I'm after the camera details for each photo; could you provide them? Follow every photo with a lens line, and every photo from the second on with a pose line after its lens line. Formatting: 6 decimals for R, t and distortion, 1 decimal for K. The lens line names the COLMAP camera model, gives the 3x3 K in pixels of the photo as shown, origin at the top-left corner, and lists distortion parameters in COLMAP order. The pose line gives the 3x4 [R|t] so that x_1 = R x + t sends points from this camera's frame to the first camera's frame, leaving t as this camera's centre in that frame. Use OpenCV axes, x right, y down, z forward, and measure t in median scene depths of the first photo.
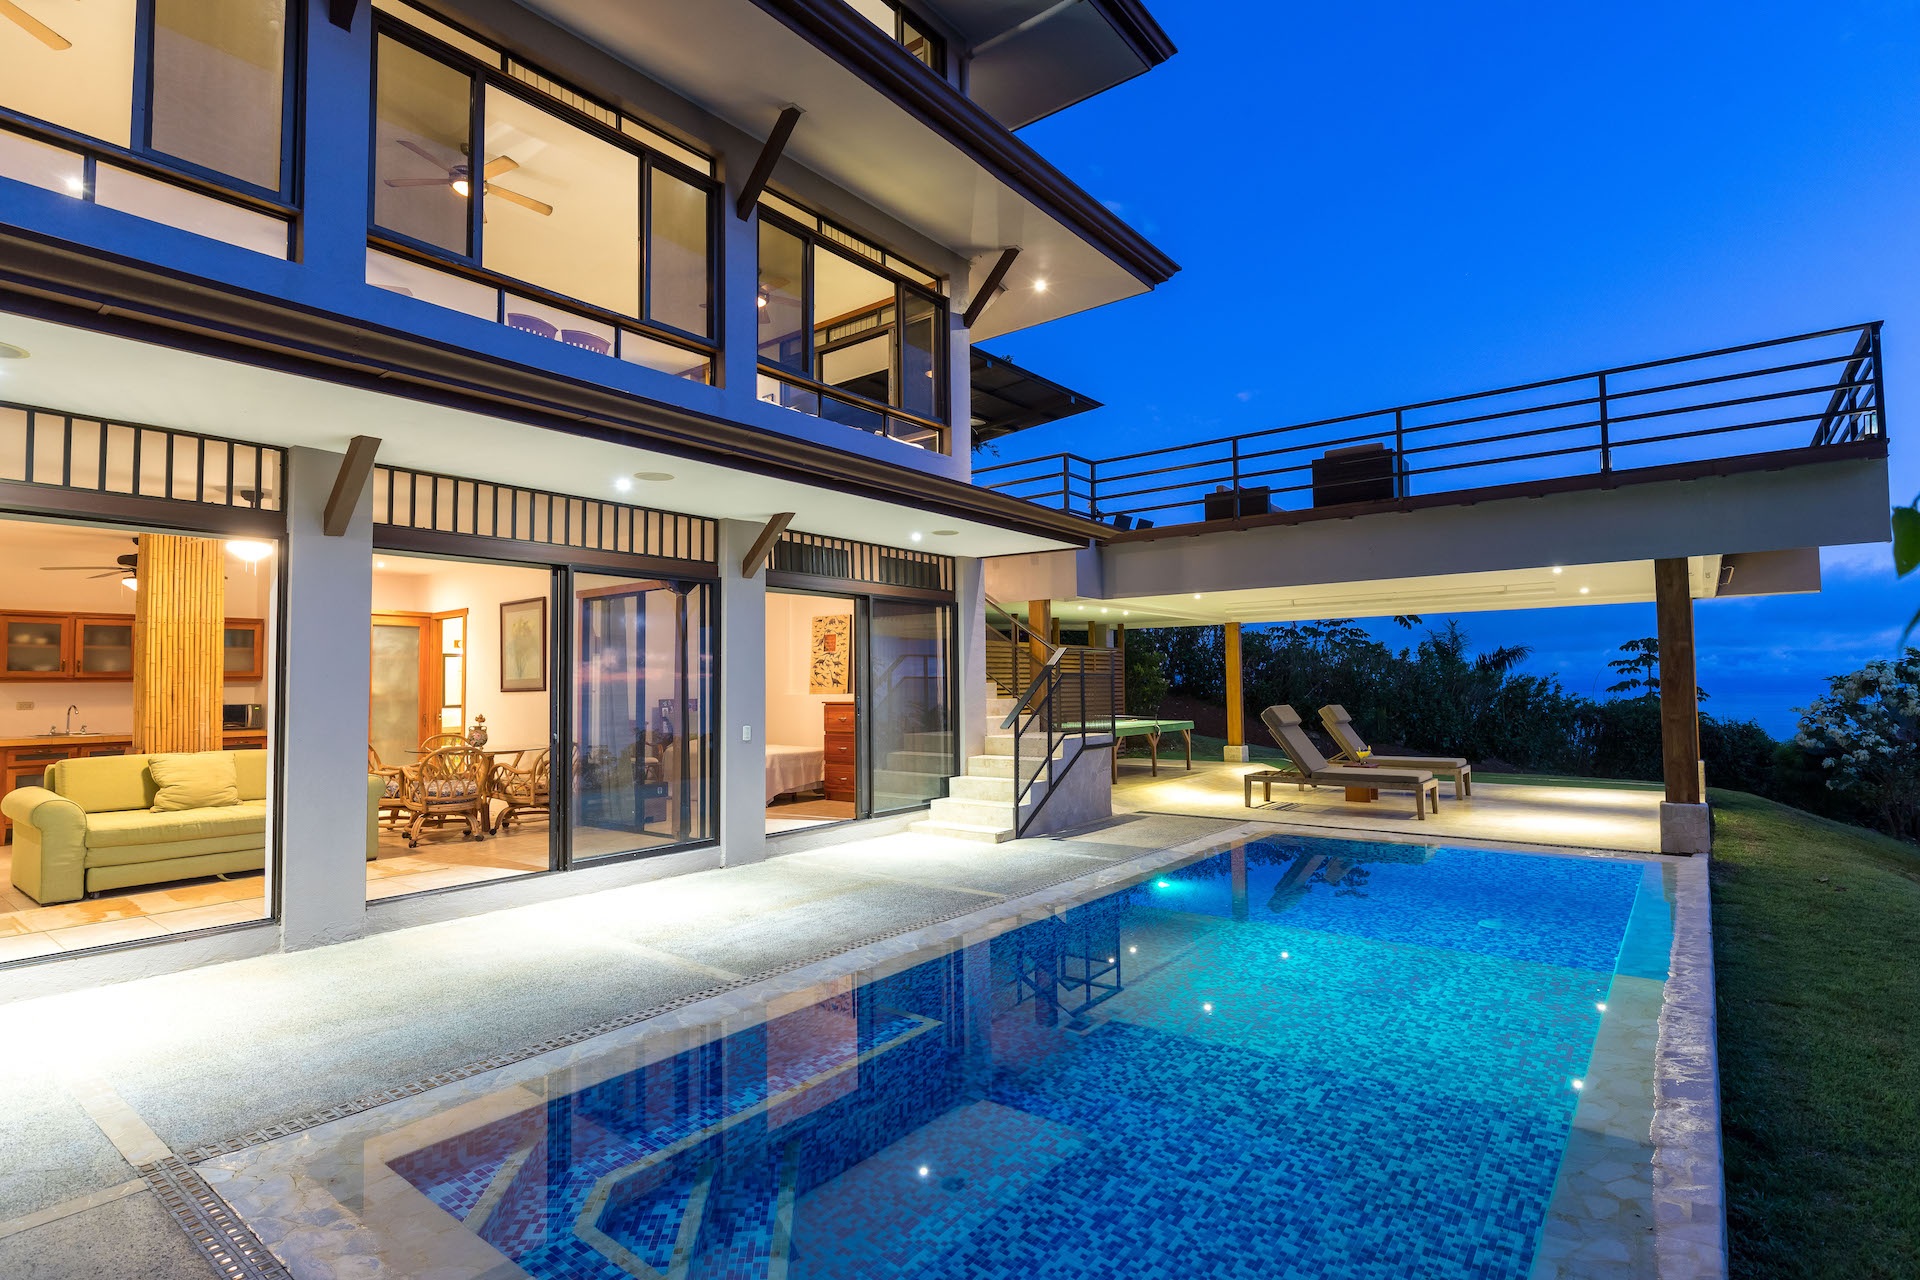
lens RADIAL K [[942.1, 0, 960.0], [0, 942.1, 640.0], [0, 0, 1]] dist [-0.005066, -0.000497]
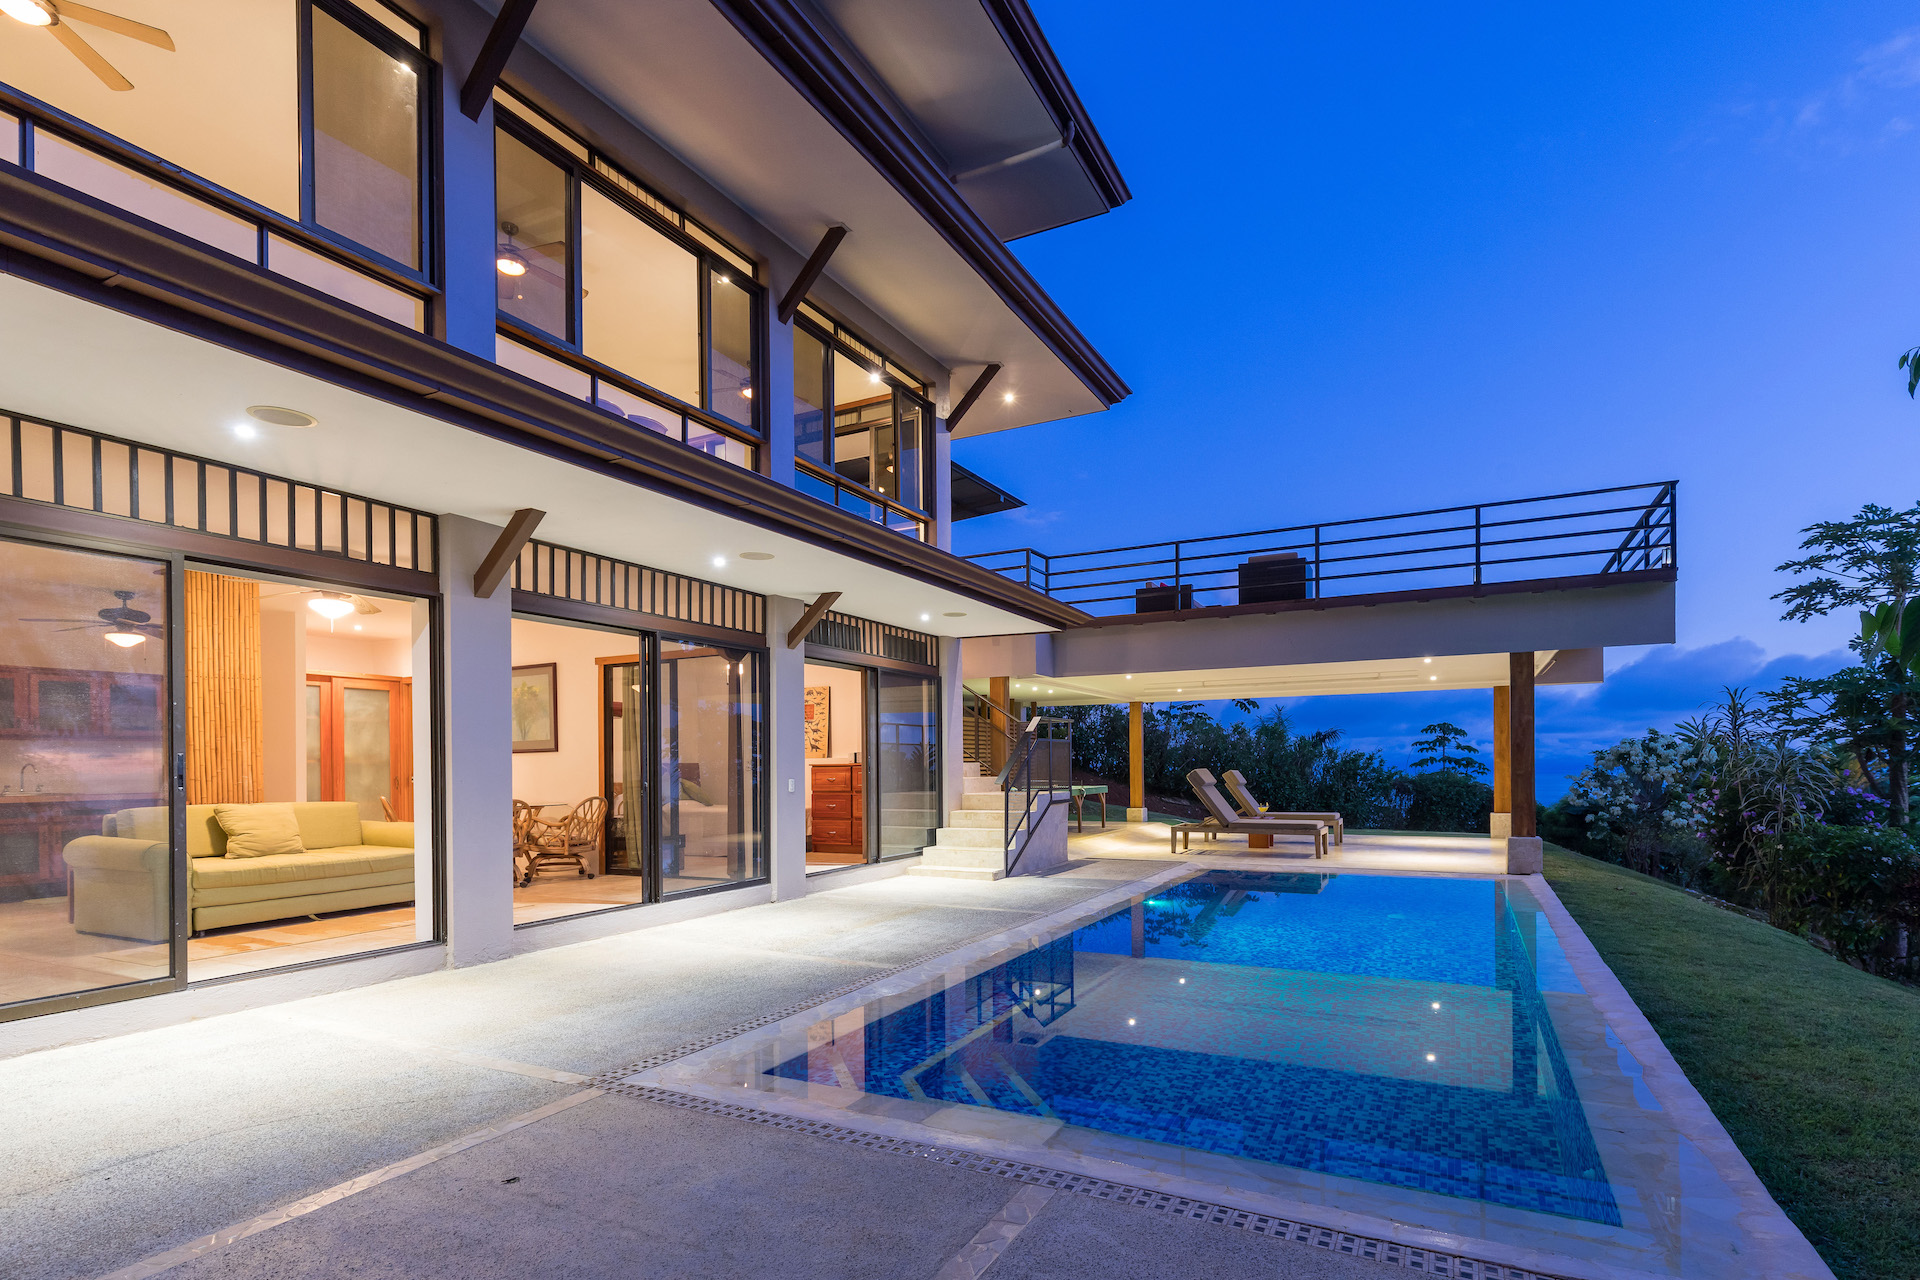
lens RADIAL K [[906.6, 0, 961.1], [0, 906.6, 766.7], [0, 0, 1]] dist [0.002800, 0.000144]
pose [[0.985114, 0.005143, 0.171823, -0.182331], [-0.013455, 0.998793, 0.047246, 0.018348], [-0.171373, -0.048855, 0.983994, -0.097001]]
